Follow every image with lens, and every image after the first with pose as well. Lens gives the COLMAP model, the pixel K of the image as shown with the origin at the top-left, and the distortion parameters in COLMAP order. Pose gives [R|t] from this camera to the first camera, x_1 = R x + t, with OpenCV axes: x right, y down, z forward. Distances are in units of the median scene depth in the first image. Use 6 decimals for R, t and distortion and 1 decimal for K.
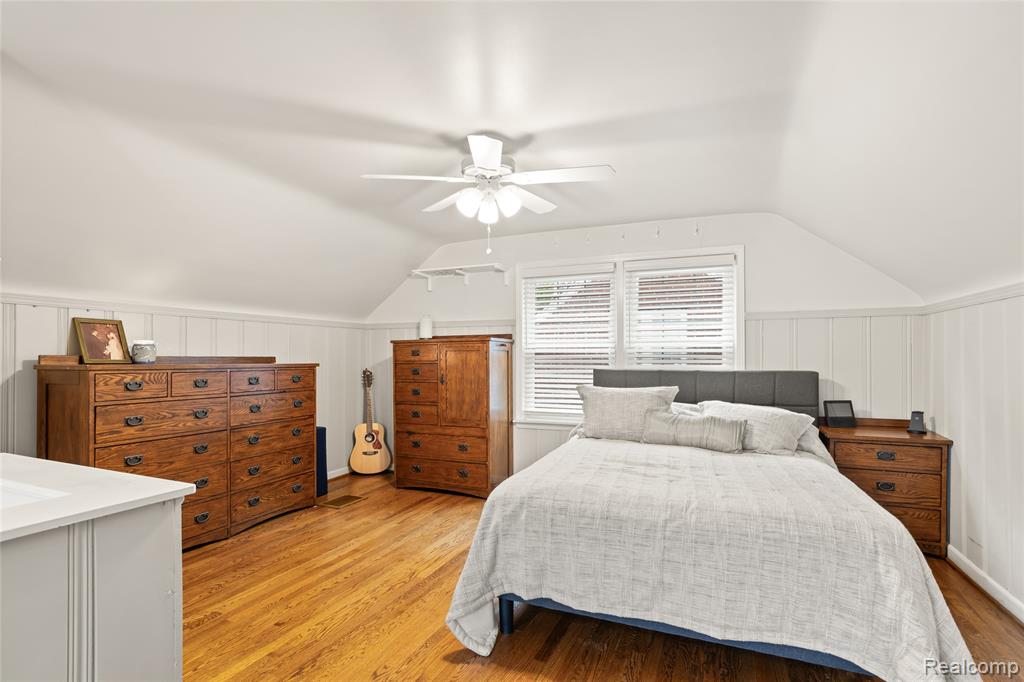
lens RADIAL K [[493.2, 0, 507.9], [0, 493.2, 350.3], [0, 0, 1]] dist [-0.000386, 0.000926]
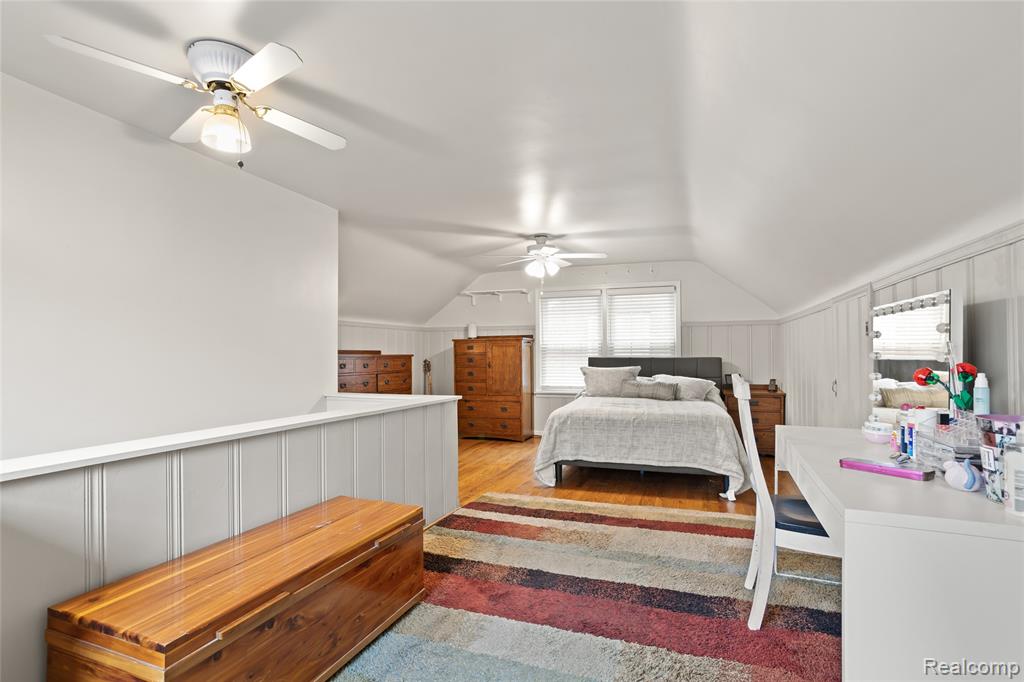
lens RADIAL K [[493.2, 0, 507.9], [0, 493.2, 350.3], [0, 0, 1]] dist [-0.000386, 0.000926]
pose [[0.998013, -0.004063, 0.062872, -0.221947], [0.003574, 0.999963, 0.007878, 0.002523], [-0.062902, -0.007638, 0.997990, -0.678378]]
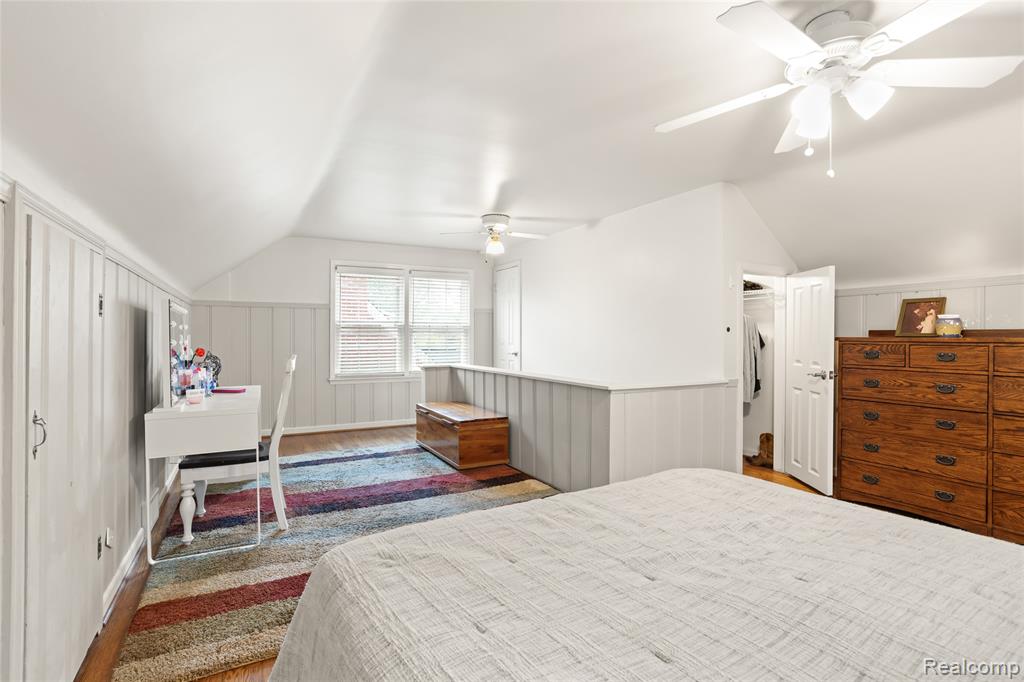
lens RADIAL K [[493.2, 0, 507.9], [0, 493.2, 350.3], [0, 0, 1]] dist [-0.000386, 0.000926]
pose [[-0.590234, 0.023872, -0.806879, 0.615805], [0.014065, 0.999715, 0.019289, 0.020618], [0.807109, 0.000036, -0.590402, 0.808986]]
